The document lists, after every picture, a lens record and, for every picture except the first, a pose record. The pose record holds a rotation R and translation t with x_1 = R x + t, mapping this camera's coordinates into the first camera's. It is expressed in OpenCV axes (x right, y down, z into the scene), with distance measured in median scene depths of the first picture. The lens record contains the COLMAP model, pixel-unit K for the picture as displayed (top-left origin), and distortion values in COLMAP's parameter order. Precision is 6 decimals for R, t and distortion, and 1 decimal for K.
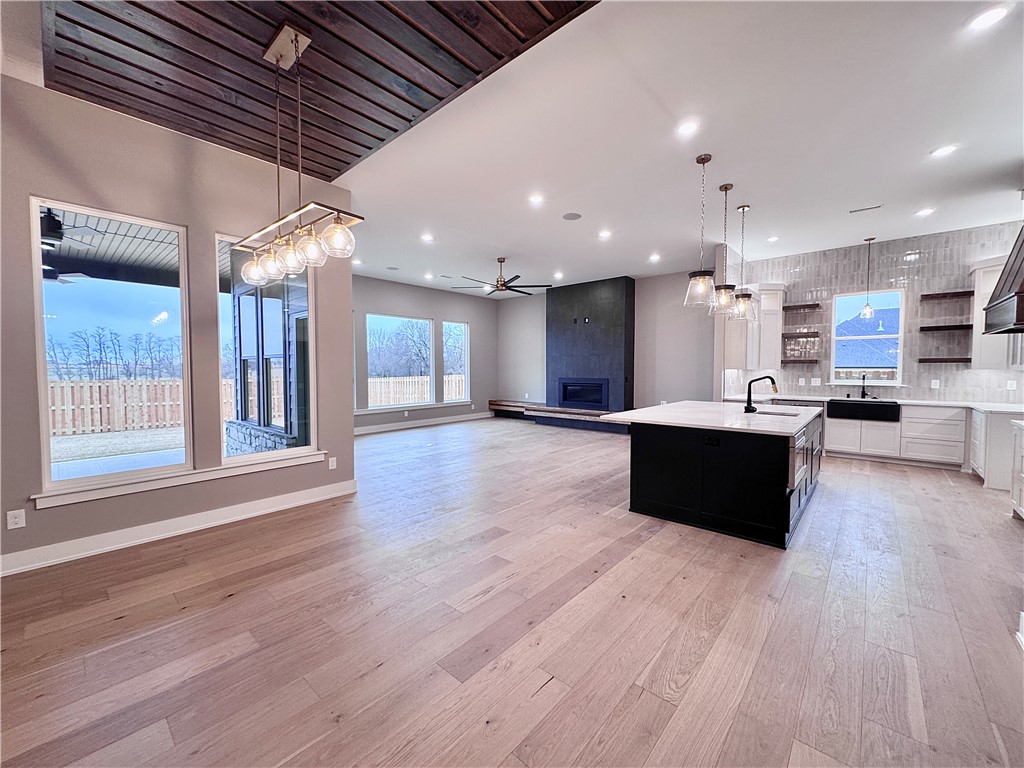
lens RADIAL K [[407.3, 0, 511.7], [0, 407.3, 385.0], [0, 0, 1]] dist [-0.004637, 0.000132]
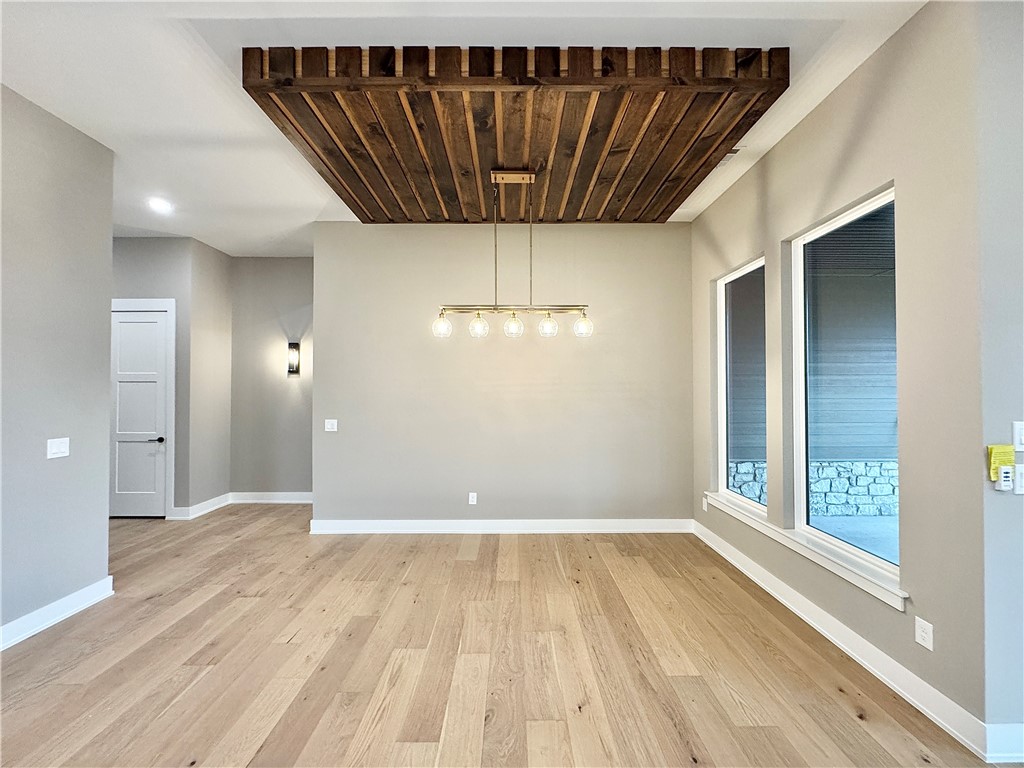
lens RADIAL K [[407.3, 0, 511.7], [0, 407.3, 385.0], [0, 0, 1]] dist [-0.004637, 0.000132]
pose [[-0.746854, -0.006215, -0.664959, 0.124701], [-0.026242, 0.999453, 0.020132, -0.049095], [0.664470, 0.032485, -0.746608, 0.688347]]
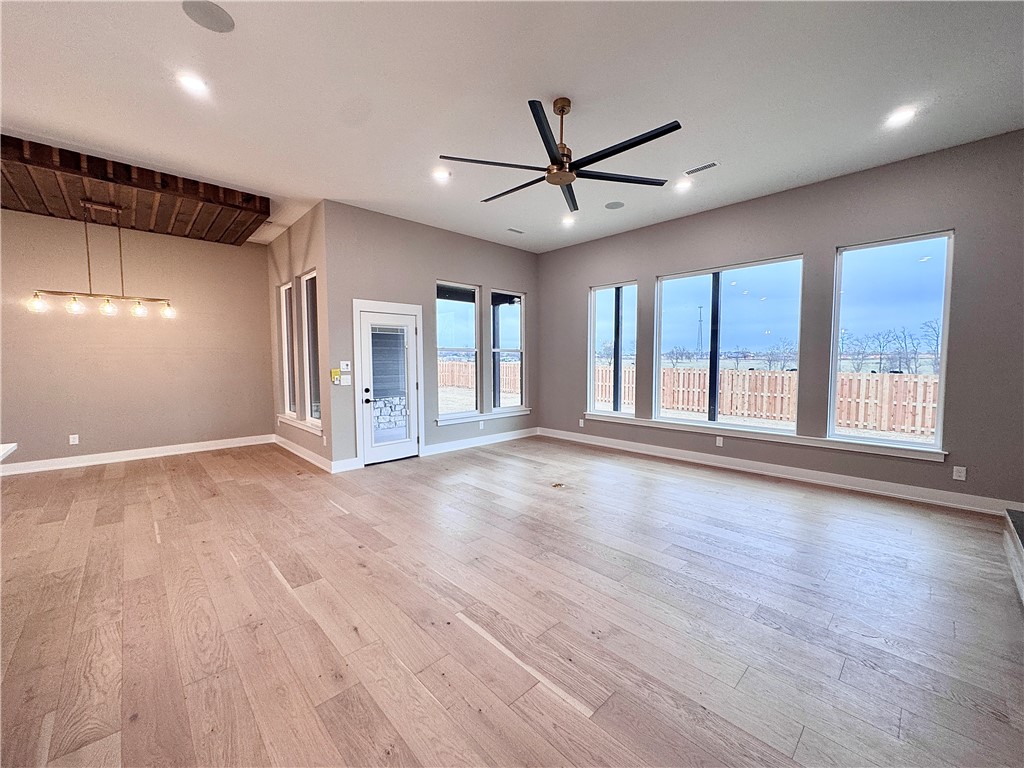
lens RADIAL K [[407.3, 0, 511.7], [0, 407.3, 385.0], [0, 0, 1]] dist [-0.004637, 0.000132]
pose [[-0.085668, 0.063458, -0.994301, 0.461360], [-0.038776, 0.997001, 0.066971, -0.048561], [0.995569, 0.044292, -0.082950, 1.100917]]
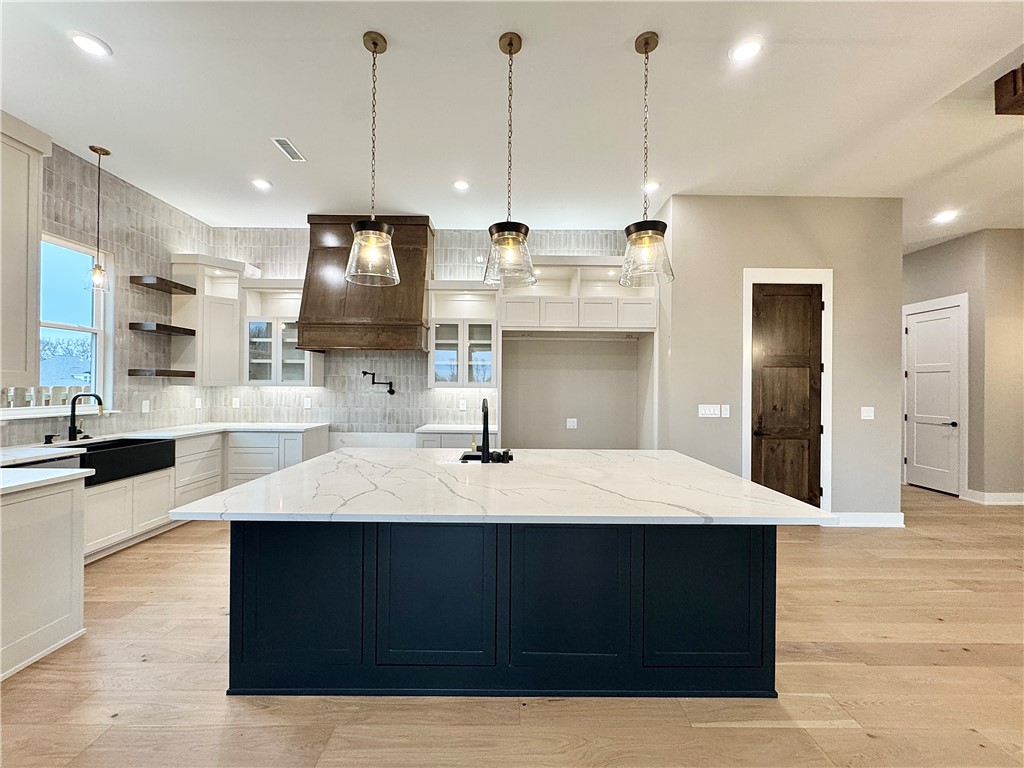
lens RADIAL K [[414.0, 0, 511.2], [0, 414.0, 384.9], [0, 0, 1]] dist [-0.003503, 0.000135]
pose [[-0.665373, -0.001516, 0.746509, 0.084551], [0.024440, 0.999418, 0.023814, -0.037536], [-0.746111, 0.034090, -0.664949, 0.912641]]
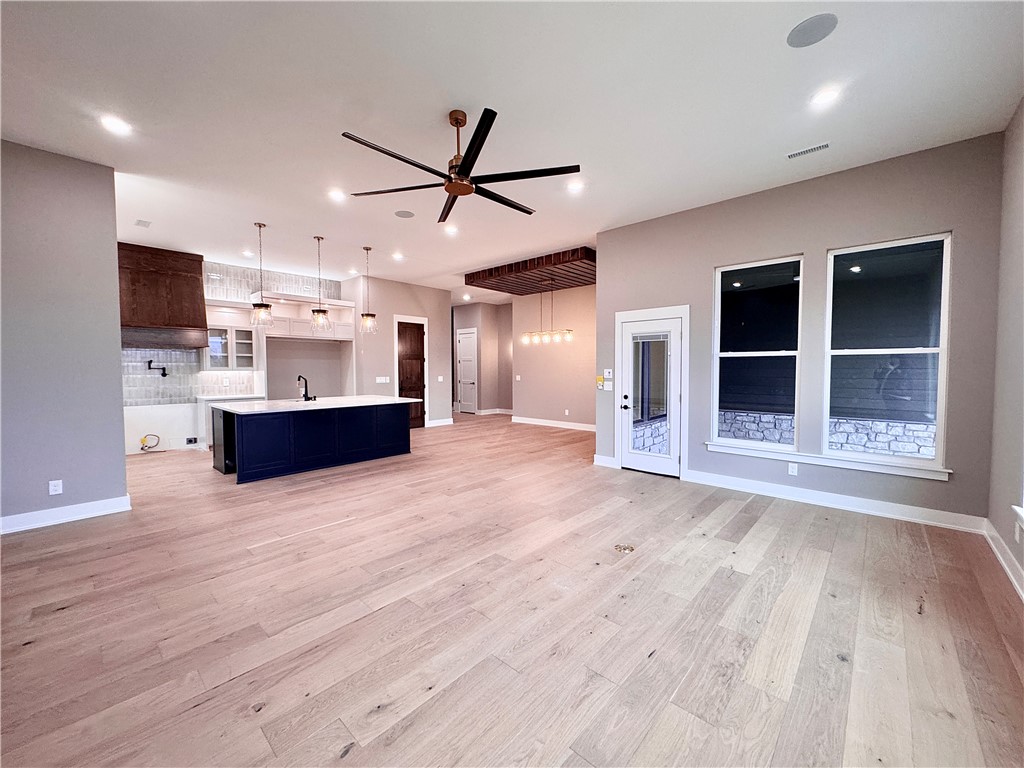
lens RADIAL K [[407.3, 0, 511.7], [0, 407.3, 385.0], [0, 0, 1]] dist [-0.004637, 0.000132]
pose [[-0.999866, 0.002395, 0.016169, -0.097800], [0.003760, 0.996384, 0.084881, -0.070790], [-0.015907, 0.084930, -0.996260, 1.599898]]
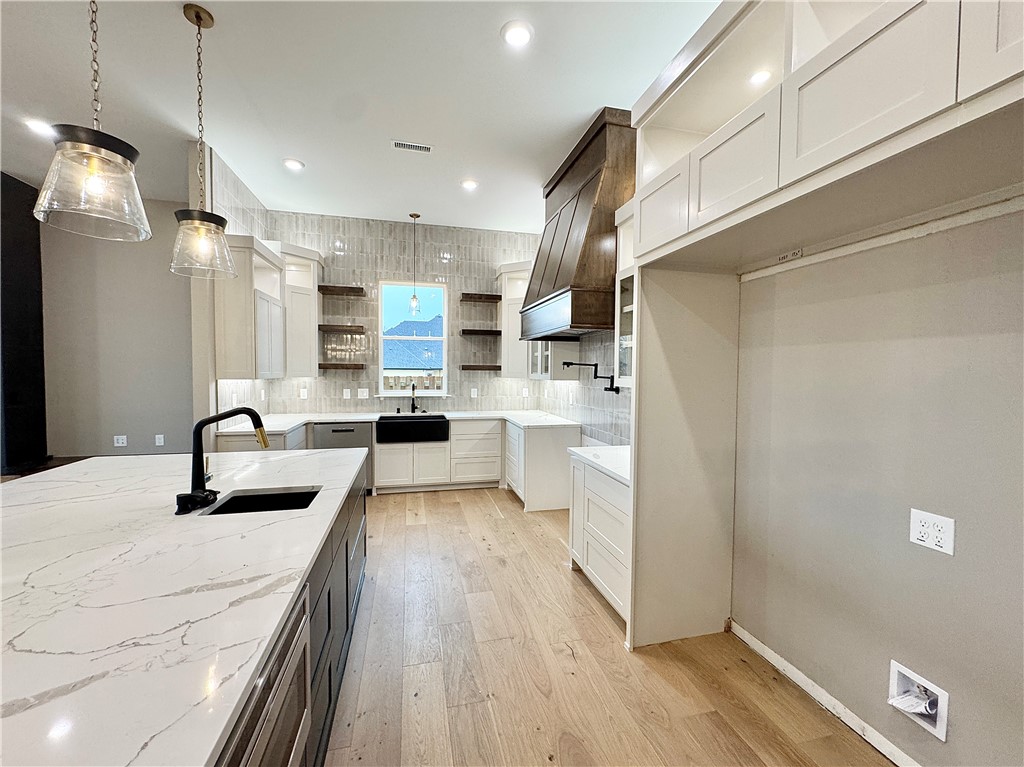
lens RADIAL K [[414.0, 0, 511.2], [0, 414.0, 384.4], [0, 0, 1]] dist [-0.003503, 0.000135]
pose [[0.566534, -0.024187, 0.823683, 0.291009], [0.025066, 0.999612, 0.012112, -0.028547], [-0.823657, 0.013784, 0.566921, 0.361788]]
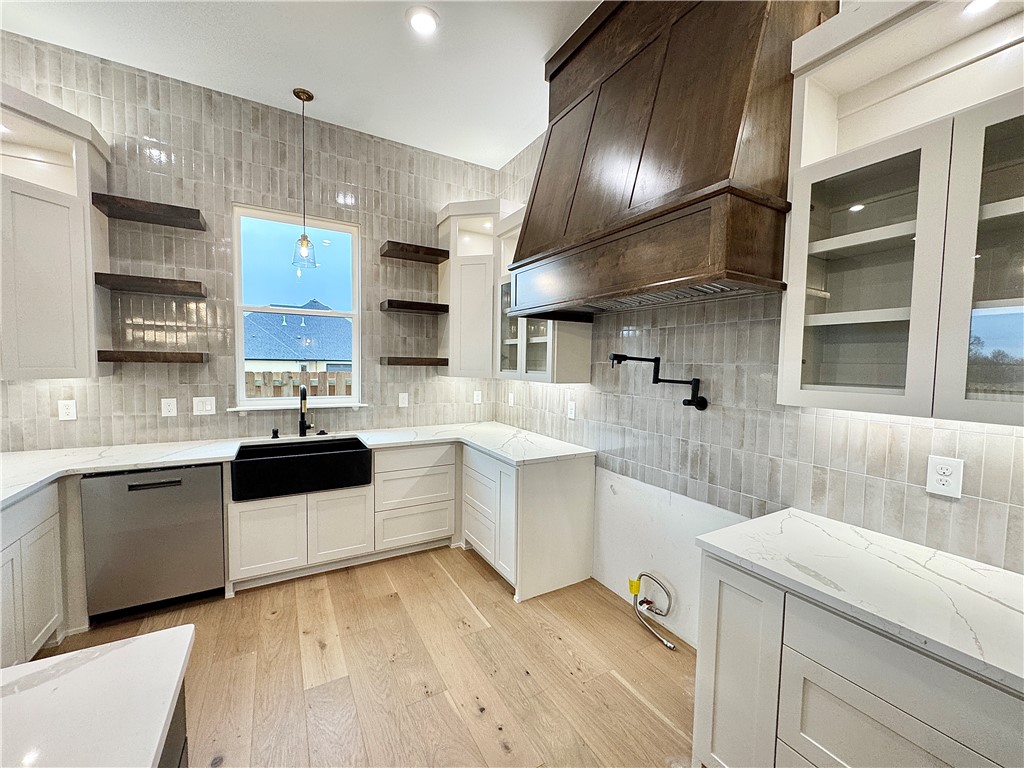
lens RADIAL K [[407.3, 0, 511.7], [0, 407.3, 385.0], [0, 0, 1]] dist [-0.004637, 0.000132]
pose [[0.314925, -0.044960, 0.948051, 0.477608], [0.022420, 0.998951, 0.039926, -0.041137], [-0.948852, 0.008682, 0.315603, 0.598220]]
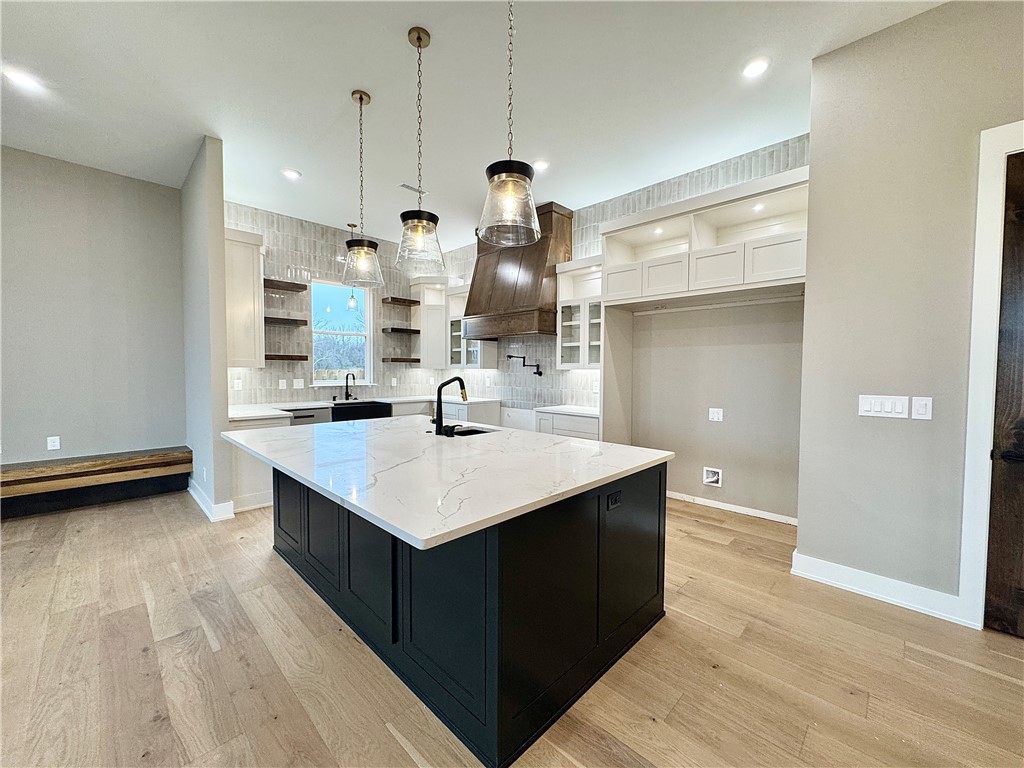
lens RADIAL K [[407.3, 0, 511.7], [0, 407.3, 385.0], [0, 0, 1]] dist [-0.004637, 0.000132]
pose [[0.049958, -0.036686, 0.998077, -0.023094], [0.036831, 0.998713, 0.034866, -0.018754], [-0.998072, 0.035018, 0.051244, 0.574565]]
